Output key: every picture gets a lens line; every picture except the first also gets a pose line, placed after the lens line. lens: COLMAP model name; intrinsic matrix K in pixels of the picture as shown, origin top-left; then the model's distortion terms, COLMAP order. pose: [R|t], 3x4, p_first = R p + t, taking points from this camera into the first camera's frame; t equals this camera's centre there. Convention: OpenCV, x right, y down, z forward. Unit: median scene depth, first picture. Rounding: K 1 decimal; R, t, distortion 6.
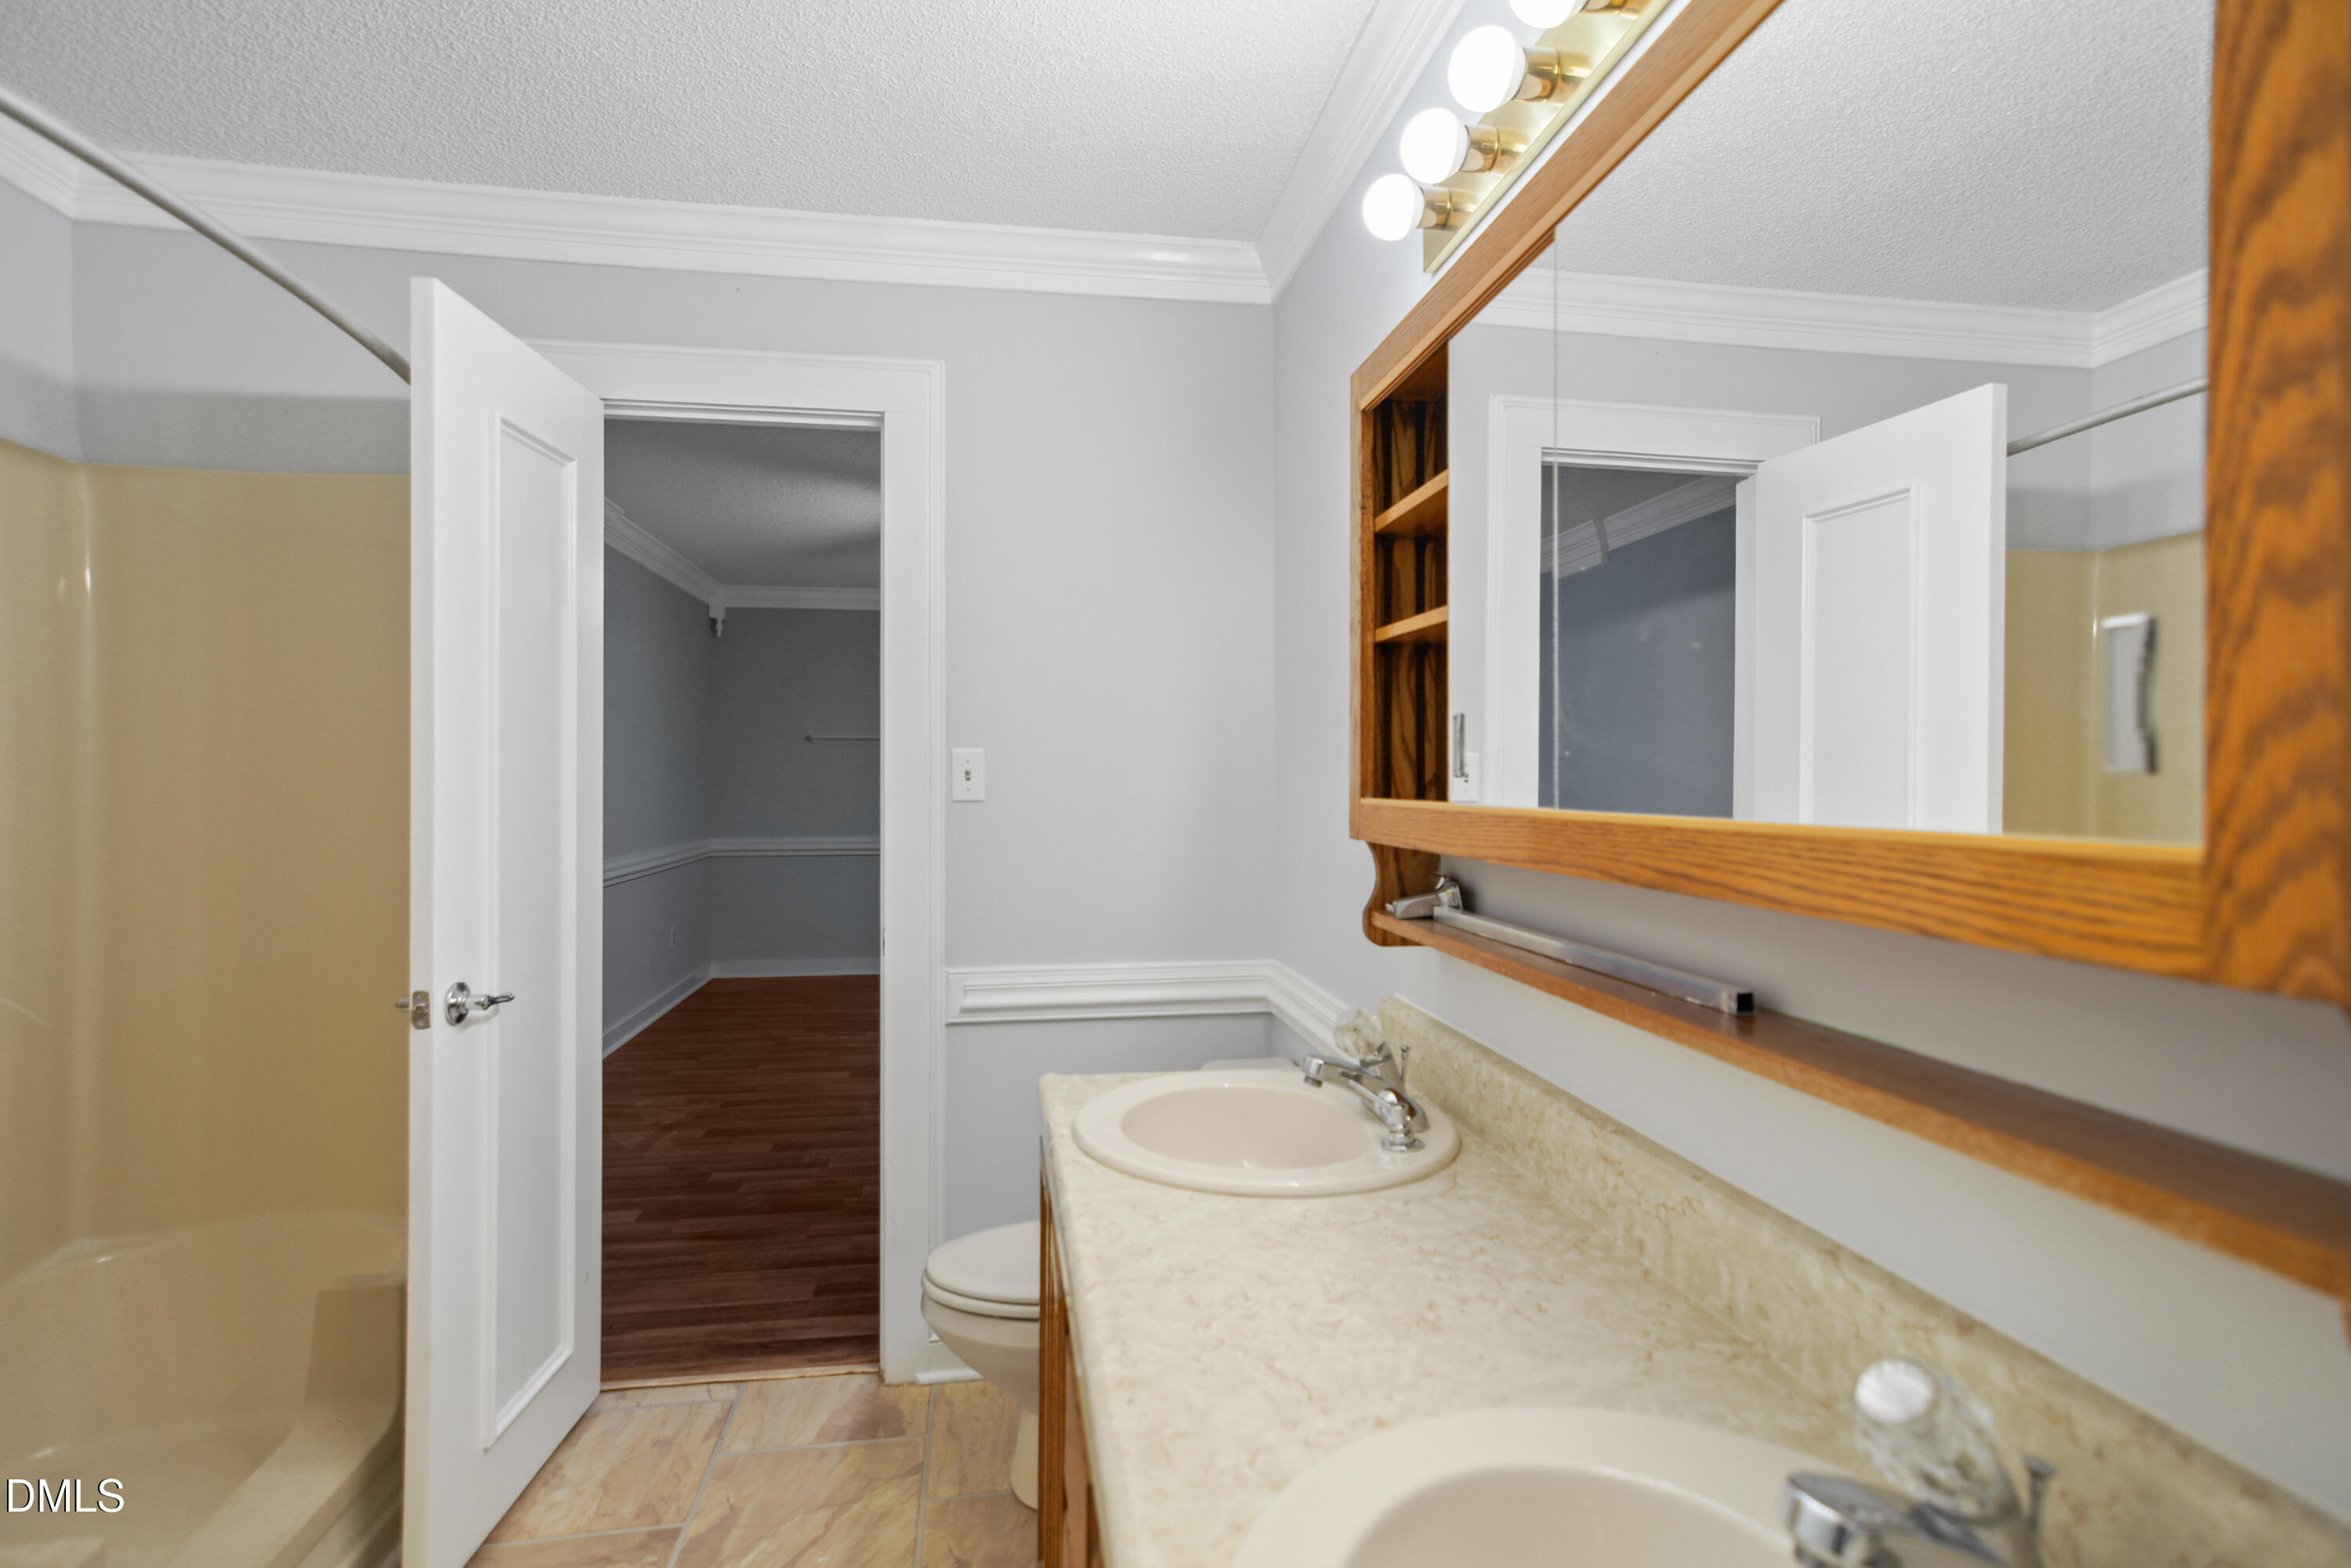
lens RADIAL K [[1160.4, 0, 1180.3], [0, 1160.4, 781.1], [0, 0, 1]] dist [-0.019916, 0.001988]
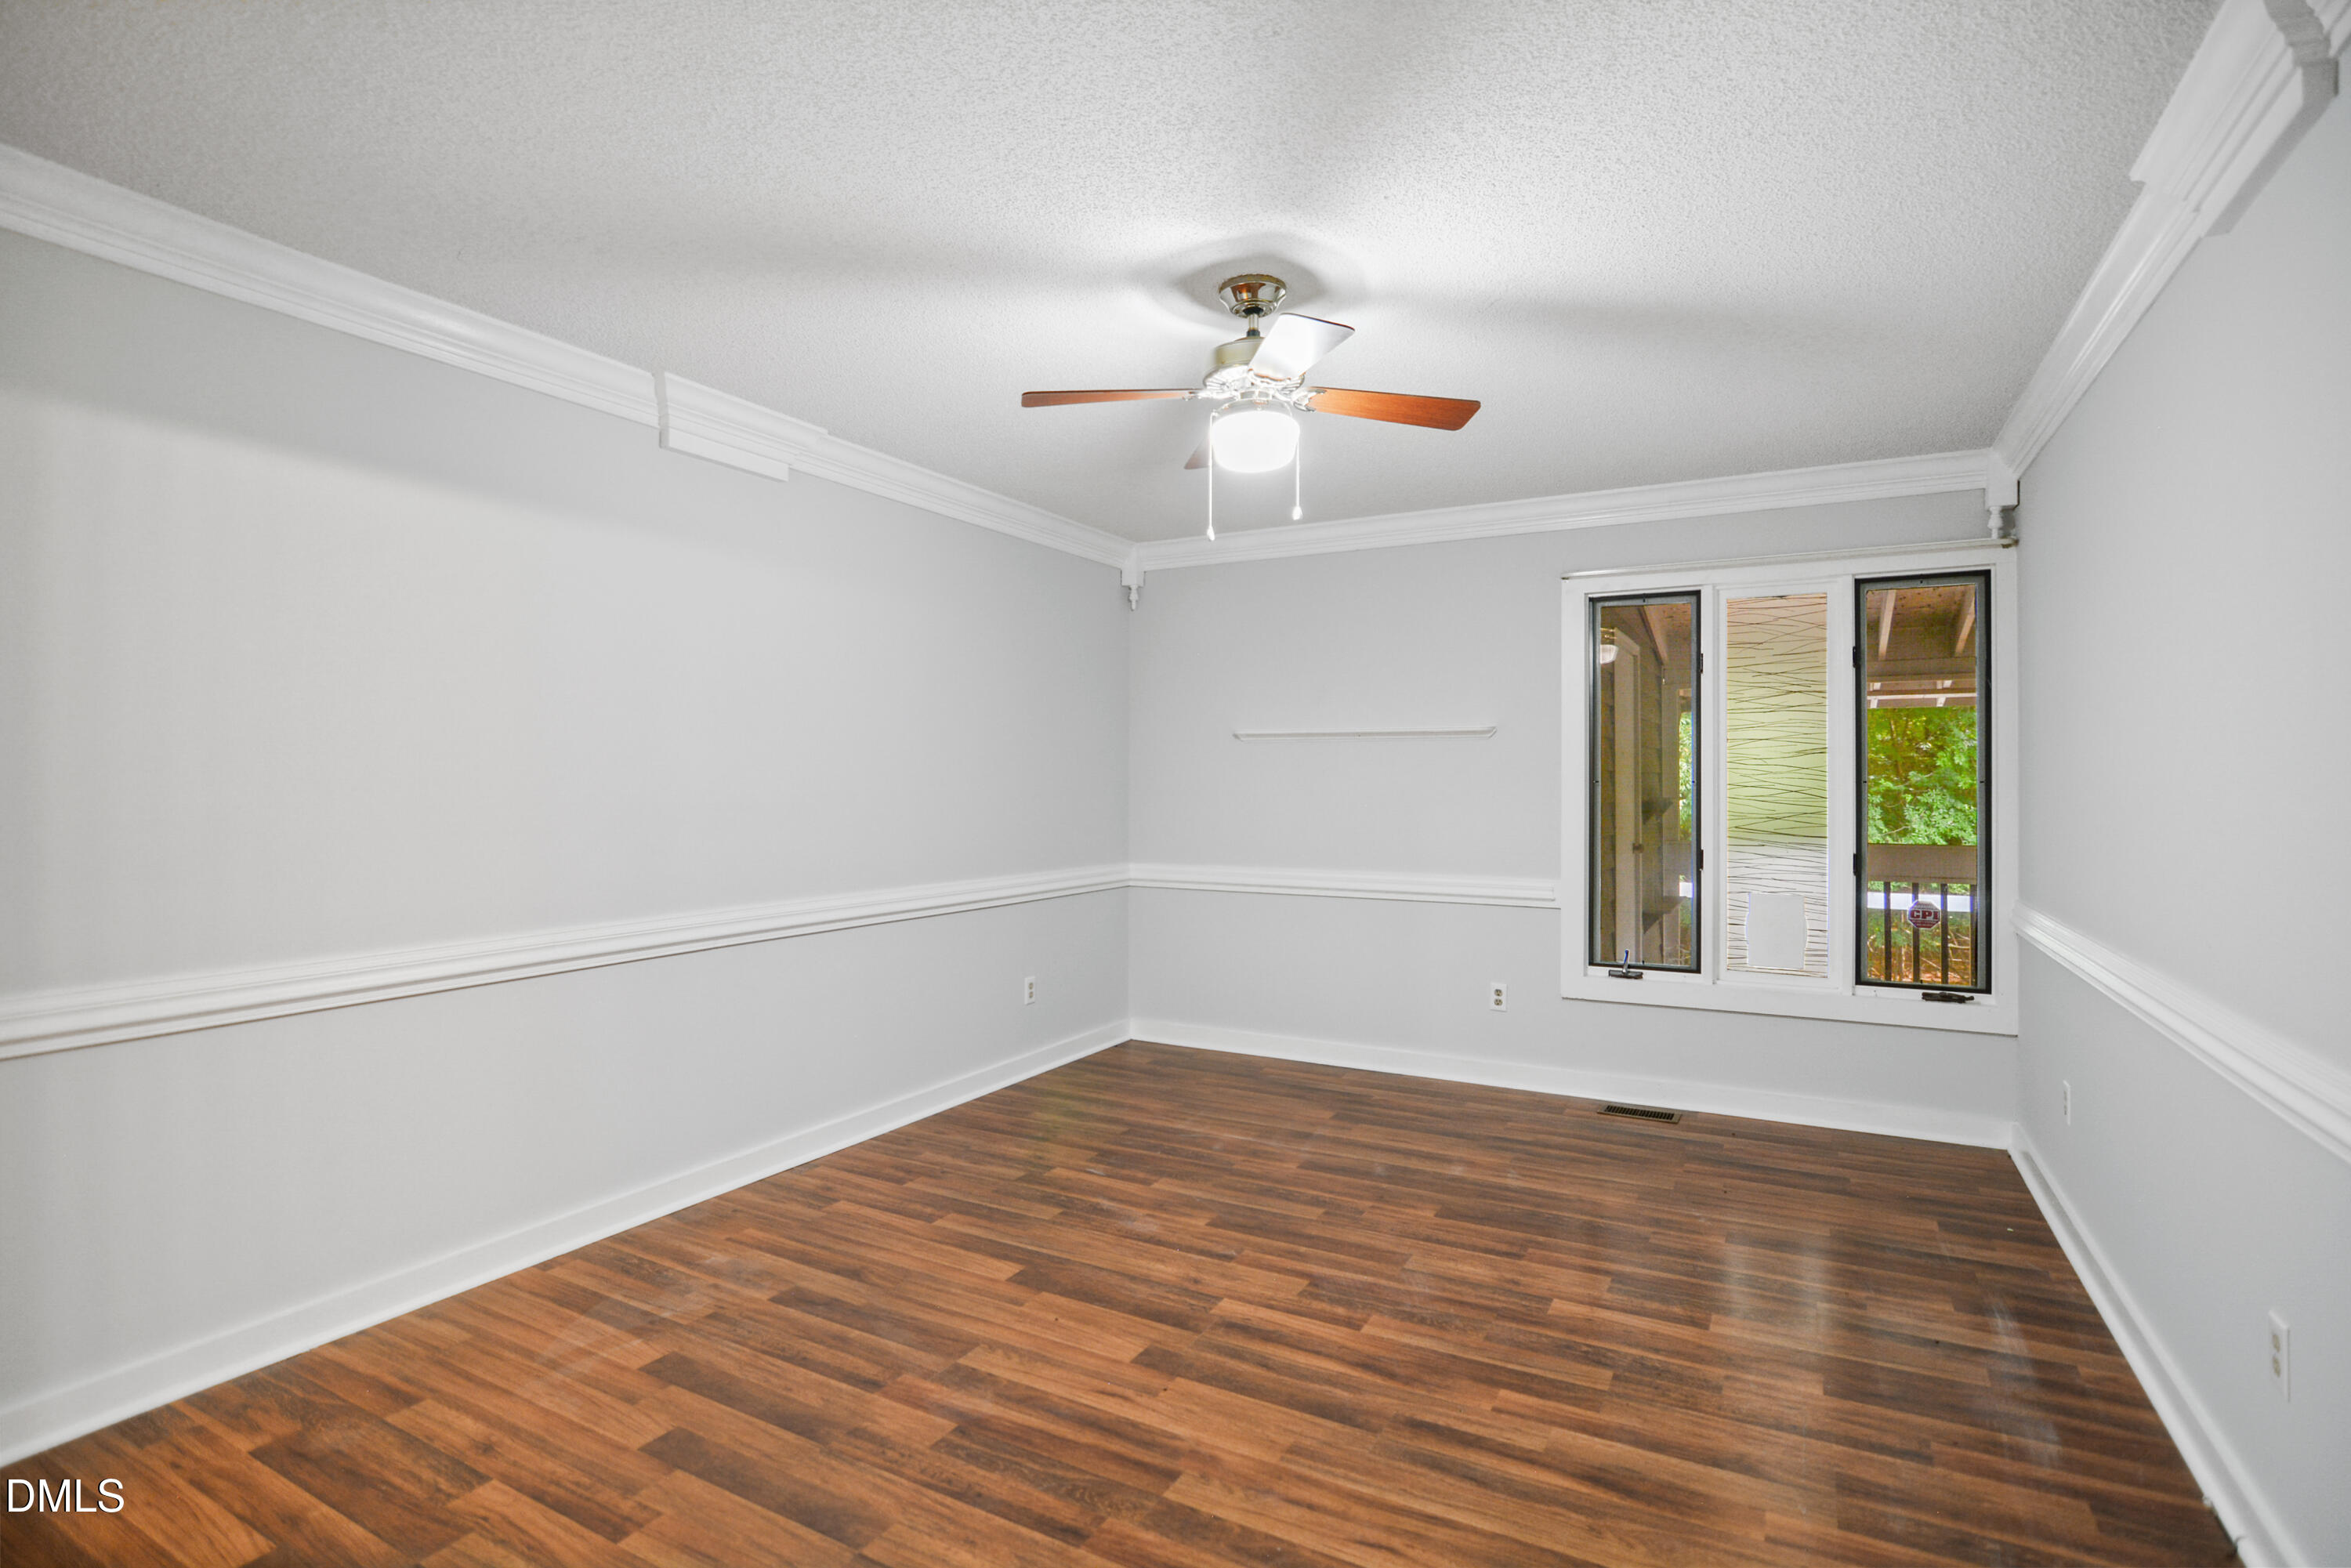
lens RADIAL K [[1160.4, 0, 1163.5], [0, 1160.4, 772.2], [0, 0, 1]] dist [-0.019916, 0.001988]
pose [[0.785578, 0.006155, -0.618732, 0.172455], [-0.013346, 0.999886, -0.006998, -0.011782], [0.618619, 0.013755, 0.785571, 0.620241]]
